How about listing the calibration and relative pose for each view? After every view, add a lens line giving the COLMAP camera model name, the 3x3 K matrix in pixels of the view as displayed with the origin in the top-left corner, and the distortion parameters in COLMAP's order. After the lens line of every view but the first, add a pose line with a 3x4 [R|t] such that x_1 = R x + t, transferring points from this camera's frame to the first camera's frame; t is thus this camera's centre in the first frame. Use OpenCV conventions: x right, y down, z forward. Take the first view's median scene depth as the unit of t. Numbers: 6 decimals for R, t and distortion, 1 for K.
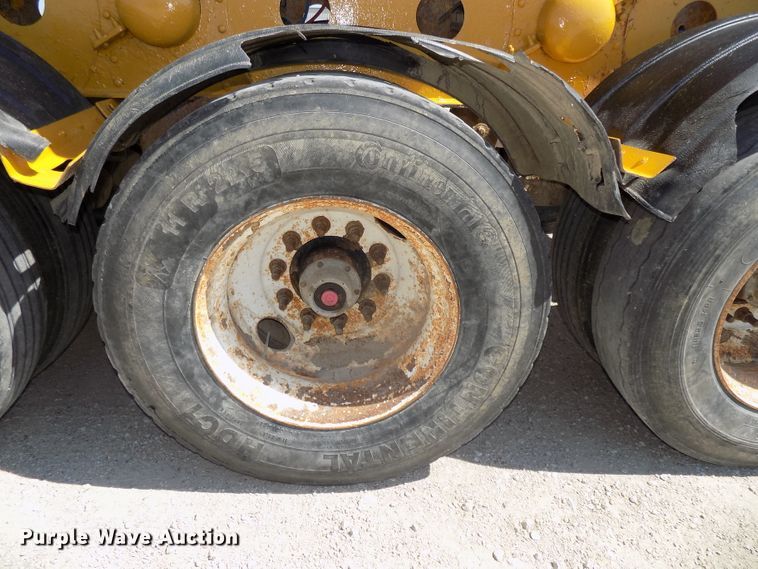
lens RADIAL K [[509.3, 0, 377.6], [0, 509.3, 269.2], [0, 0, 1]] dist [-0.019608, 0.001635]
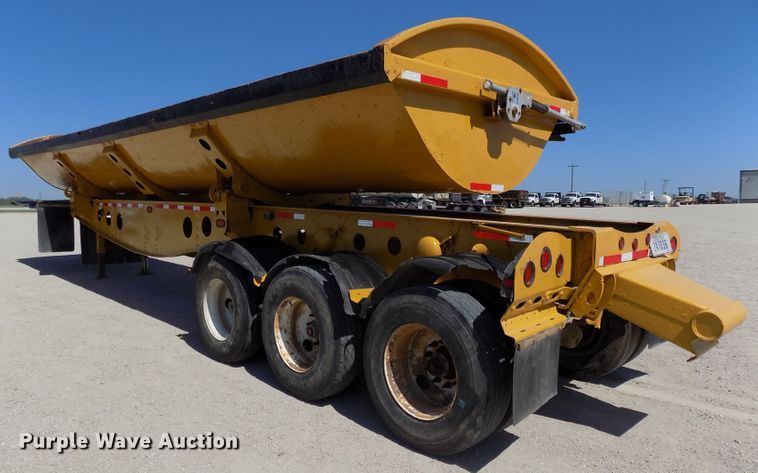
lens RADIAL K [[571.7, 0, 379.0], [0, 571.7, 236.5], [0, 0, 1]] dist [0.005018, 0.000811]
pose [[0.633106, 0.026187, -0.773622, 3.491865], [-0.294937, 0.932197, -0.209812, 0.149806], [0.715674, 0.361003, 0.597903, -1.237522]]
